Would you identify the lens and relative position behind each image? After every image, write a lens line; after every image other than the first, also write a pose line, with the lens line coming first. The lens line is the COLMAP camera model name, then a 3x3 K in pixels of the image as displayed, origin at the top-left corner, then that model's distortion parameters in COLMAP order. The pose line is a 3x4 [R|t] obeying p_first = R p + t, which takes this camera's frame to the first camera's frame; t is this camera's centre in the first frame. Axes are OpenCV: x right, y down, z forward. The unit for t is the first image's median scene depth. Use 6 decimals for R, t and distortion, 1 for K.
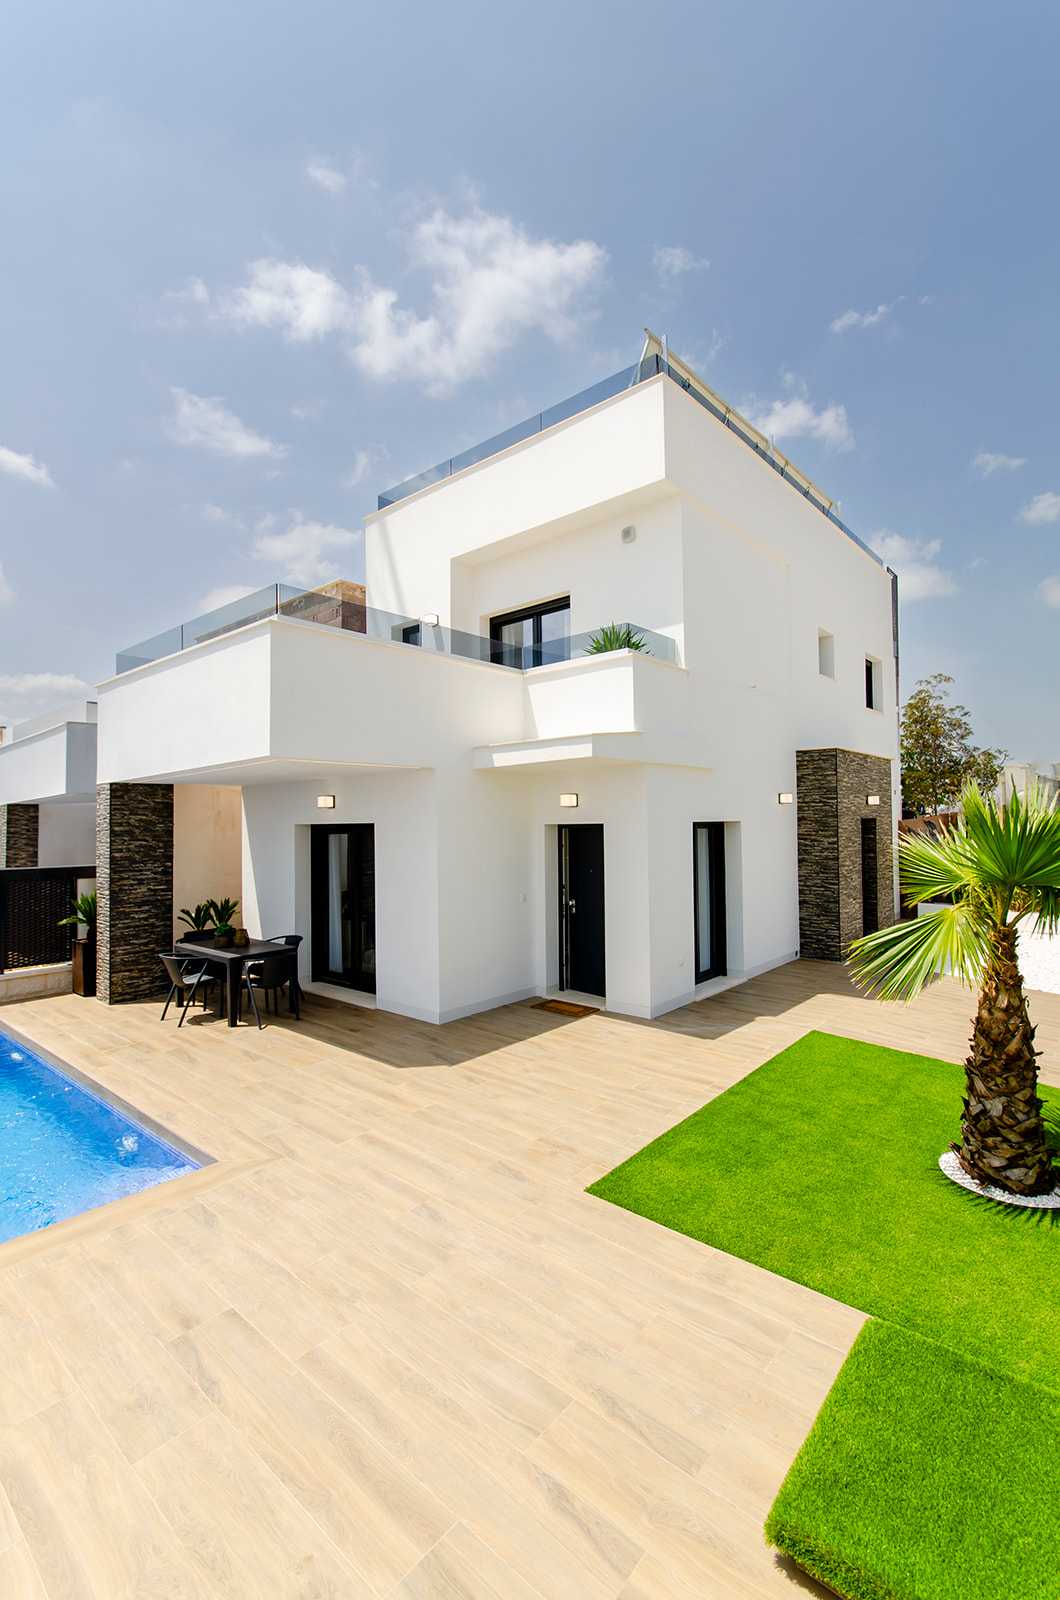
lens RADIAL K [[711.6, 0, 526.0], [0, 711.6, 807.8], [0, 0, 1]] dist [-0.001135, 0.000290]
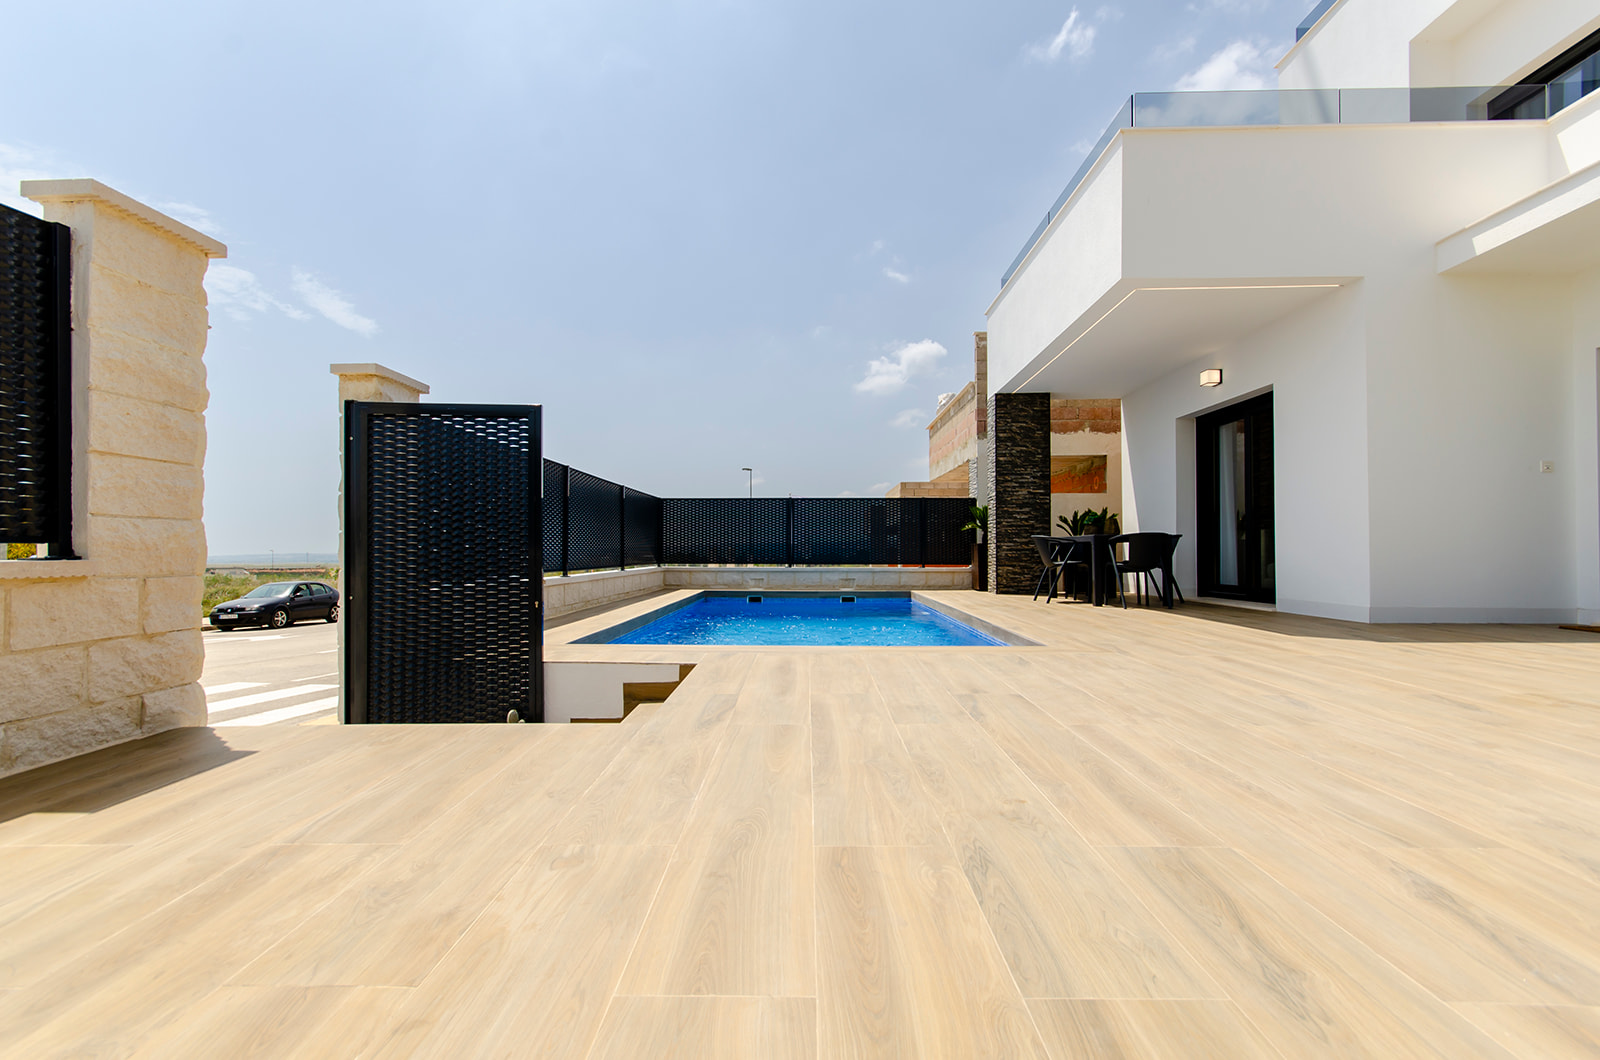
lens RADIAL K [[679.2, 0, 801.0], [0, 679.2, 546.6], [0, 0, 1]] dist [0.017005, -0.006468]
pose [[0.646352, 0.008947, -0.762987, 0.038452], [0.005260, 0.999855, 0.016180, 0.190066], [0.763021, -0.014471, 0.646212, 0.070070]]
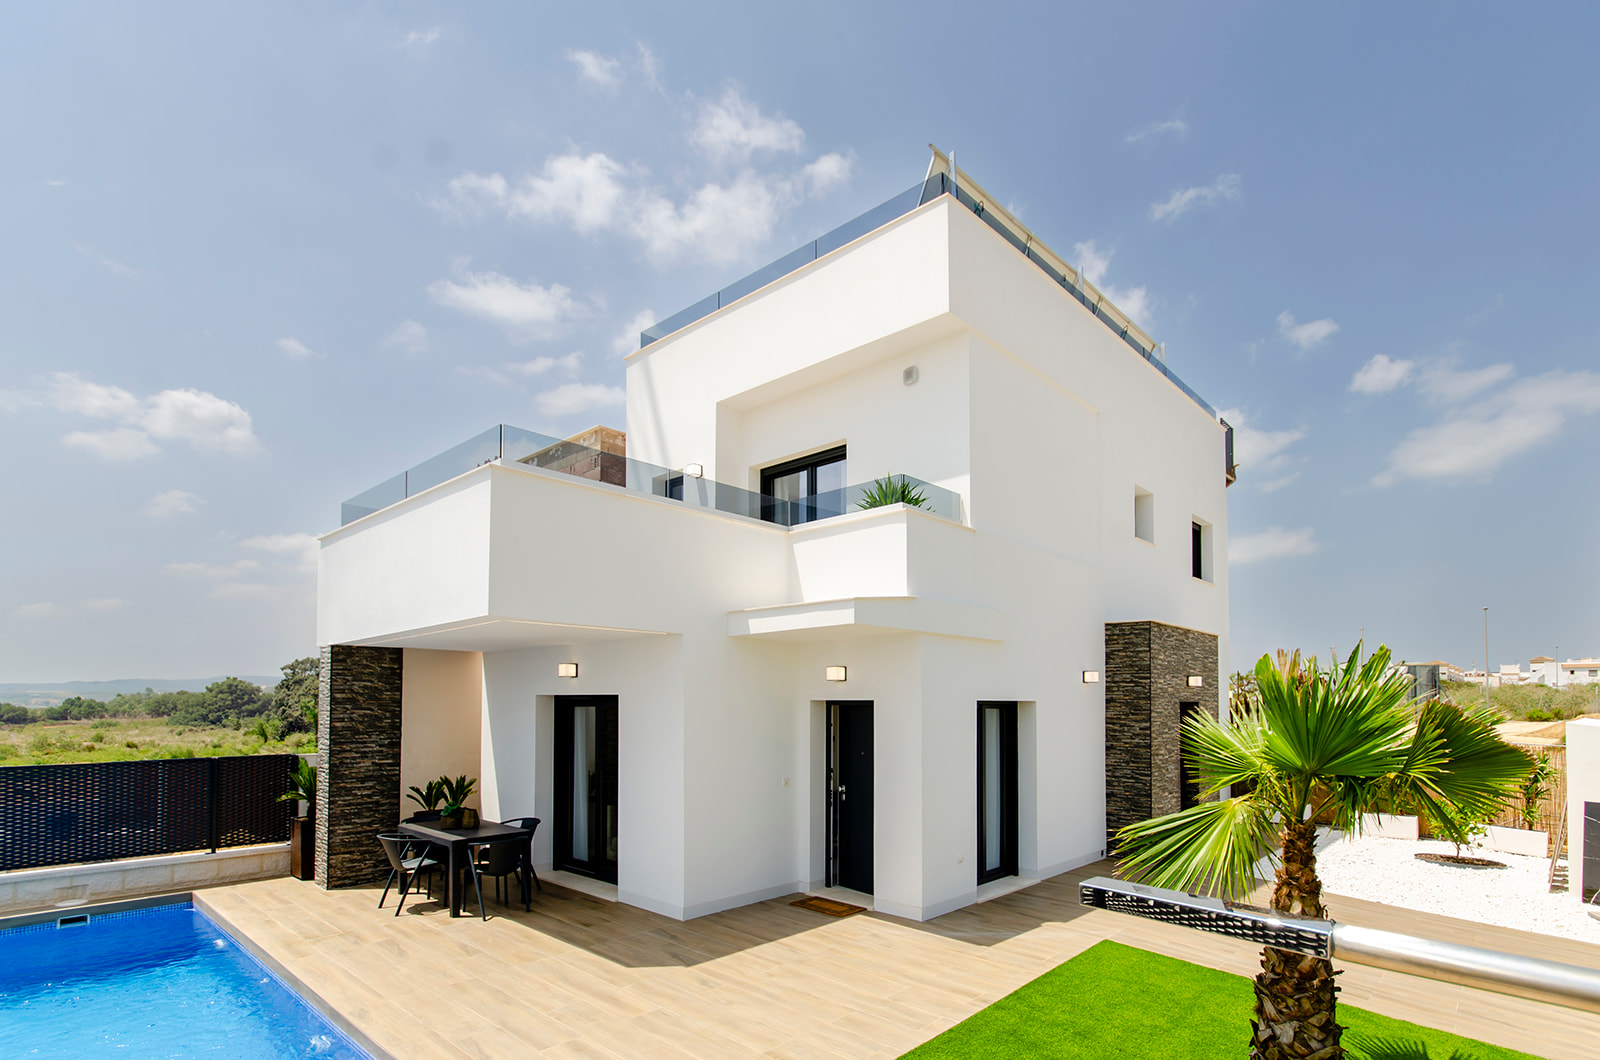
lens RADIAL K [[787.2, 0, 806.3], [0, 787.2, 683.2], [0, 0, 1]] dist [0.002959, -0.000994]
pose [[0.999355, 0.018545, -0.030737, 0.053618], [-0.018666, 0.999819, -0.003655, 0.006163], [0.030664, 0.004226, 0.999521, 0.013725]]
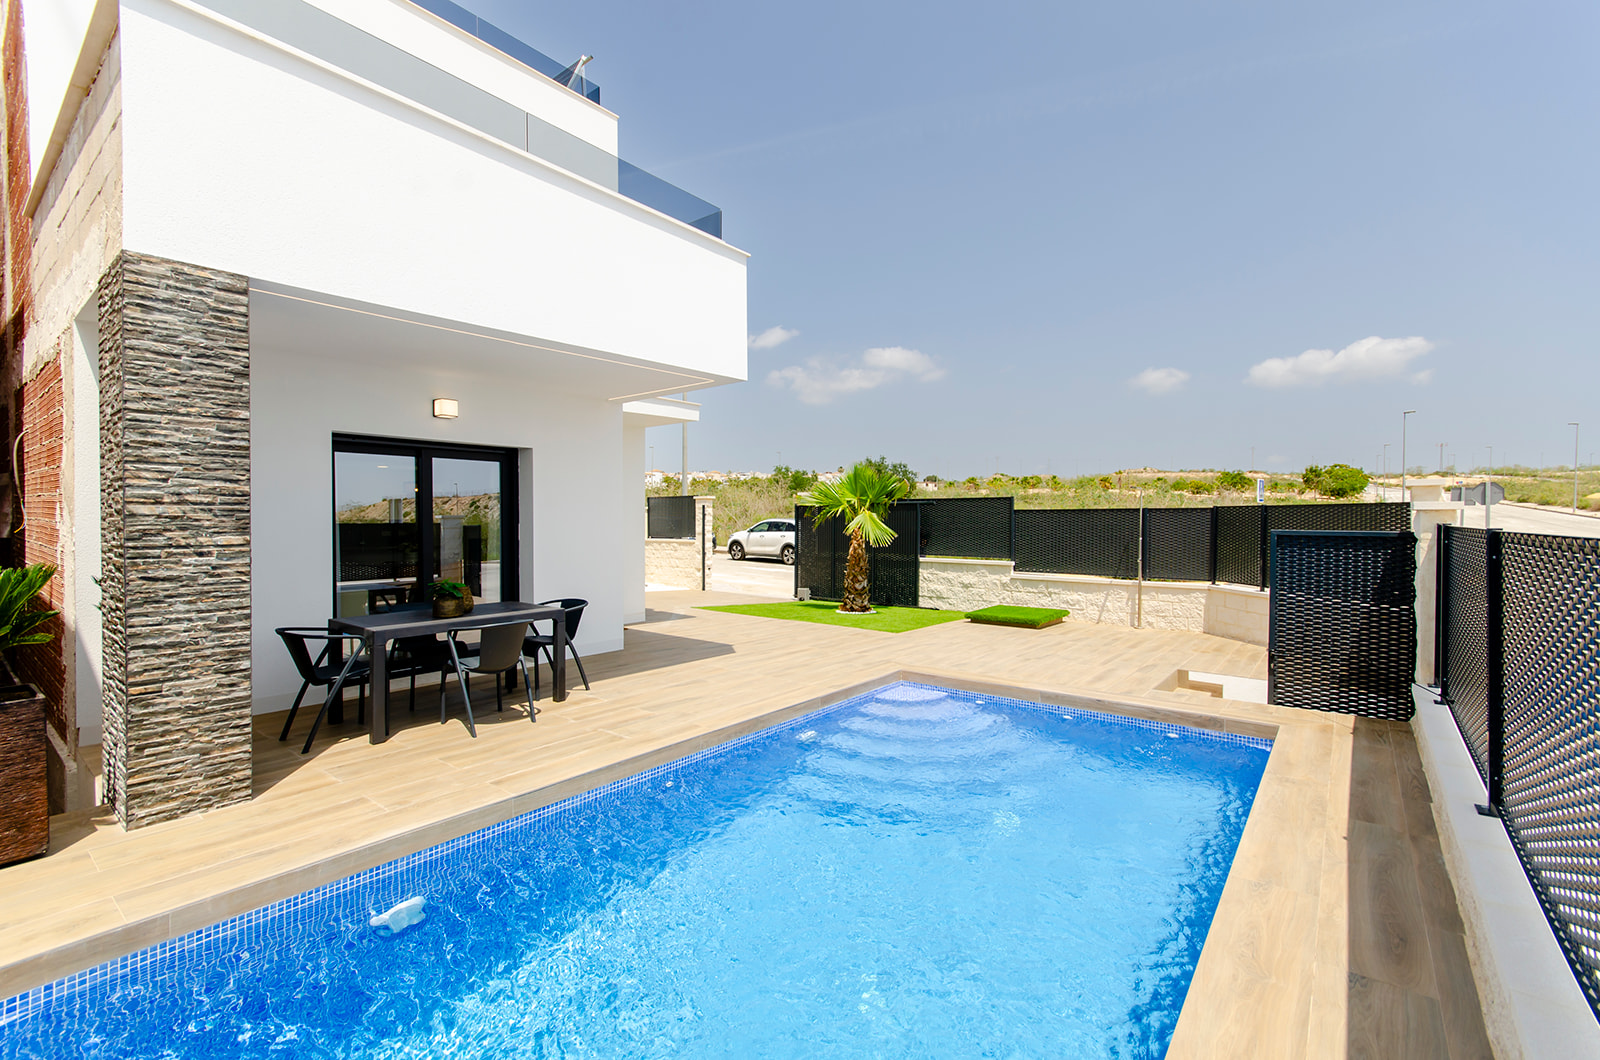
lens RADIAL K [[711.6, 0, 800.0], [0, 711.6, 530.0], [0, 0, 1]] dist [-0.001135, 0.000290]
pose [[-0.059020, 0.004446, 0.998247, -1.093038], [-0.014940, 0.999874, -0.005337, 0.116844], [-0.998145, -0.015229, -0.058947, 0.733844]]
